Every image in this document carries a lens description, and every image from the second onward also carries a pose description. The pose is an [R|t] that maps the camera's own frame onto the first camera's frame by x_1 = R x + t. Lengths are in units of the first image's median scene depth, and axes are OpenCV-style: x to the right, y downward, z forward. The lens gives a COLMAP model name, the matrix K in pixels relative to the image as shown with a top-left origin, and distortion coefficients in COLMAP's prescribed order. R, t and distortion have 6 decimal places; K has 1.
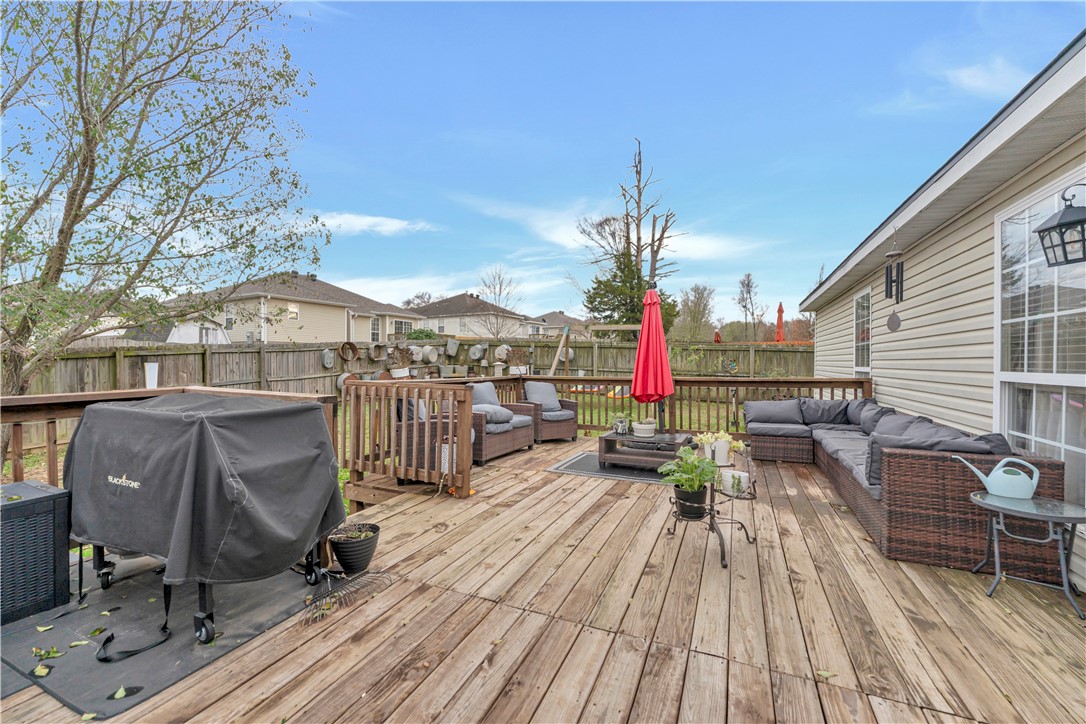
lens RADIAL K [[438.4, 0, 541.8], [0, 438.4, 362.1], [0, 0, 1]] dist [0.000196, -0.000187]
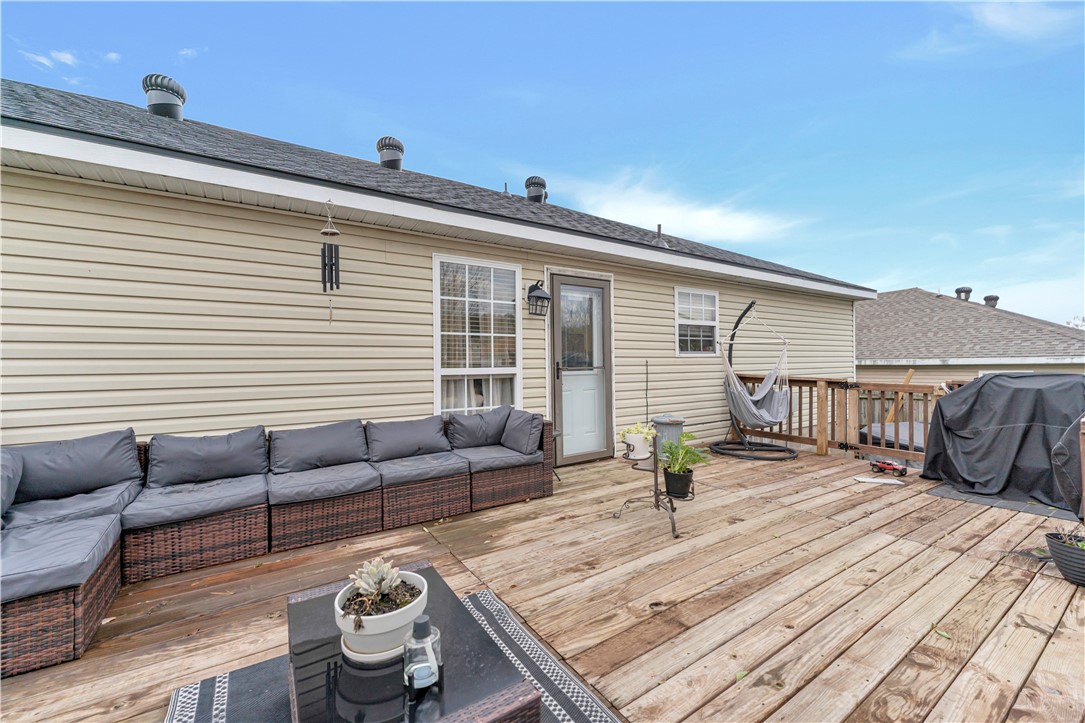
lens RADIAL K [[438.0, 0, 541.7], [0, 438.0, 367.4], [0, 0, 1]] dist [0.000196, -0.000187]
pose [[-0.839086, 0.000113, 0.543999, 0.020419], [0.006315, 0.999935, 0.009532, 0.007168], [-0.543962, 0.011434, -0.839032, 2.000855]]
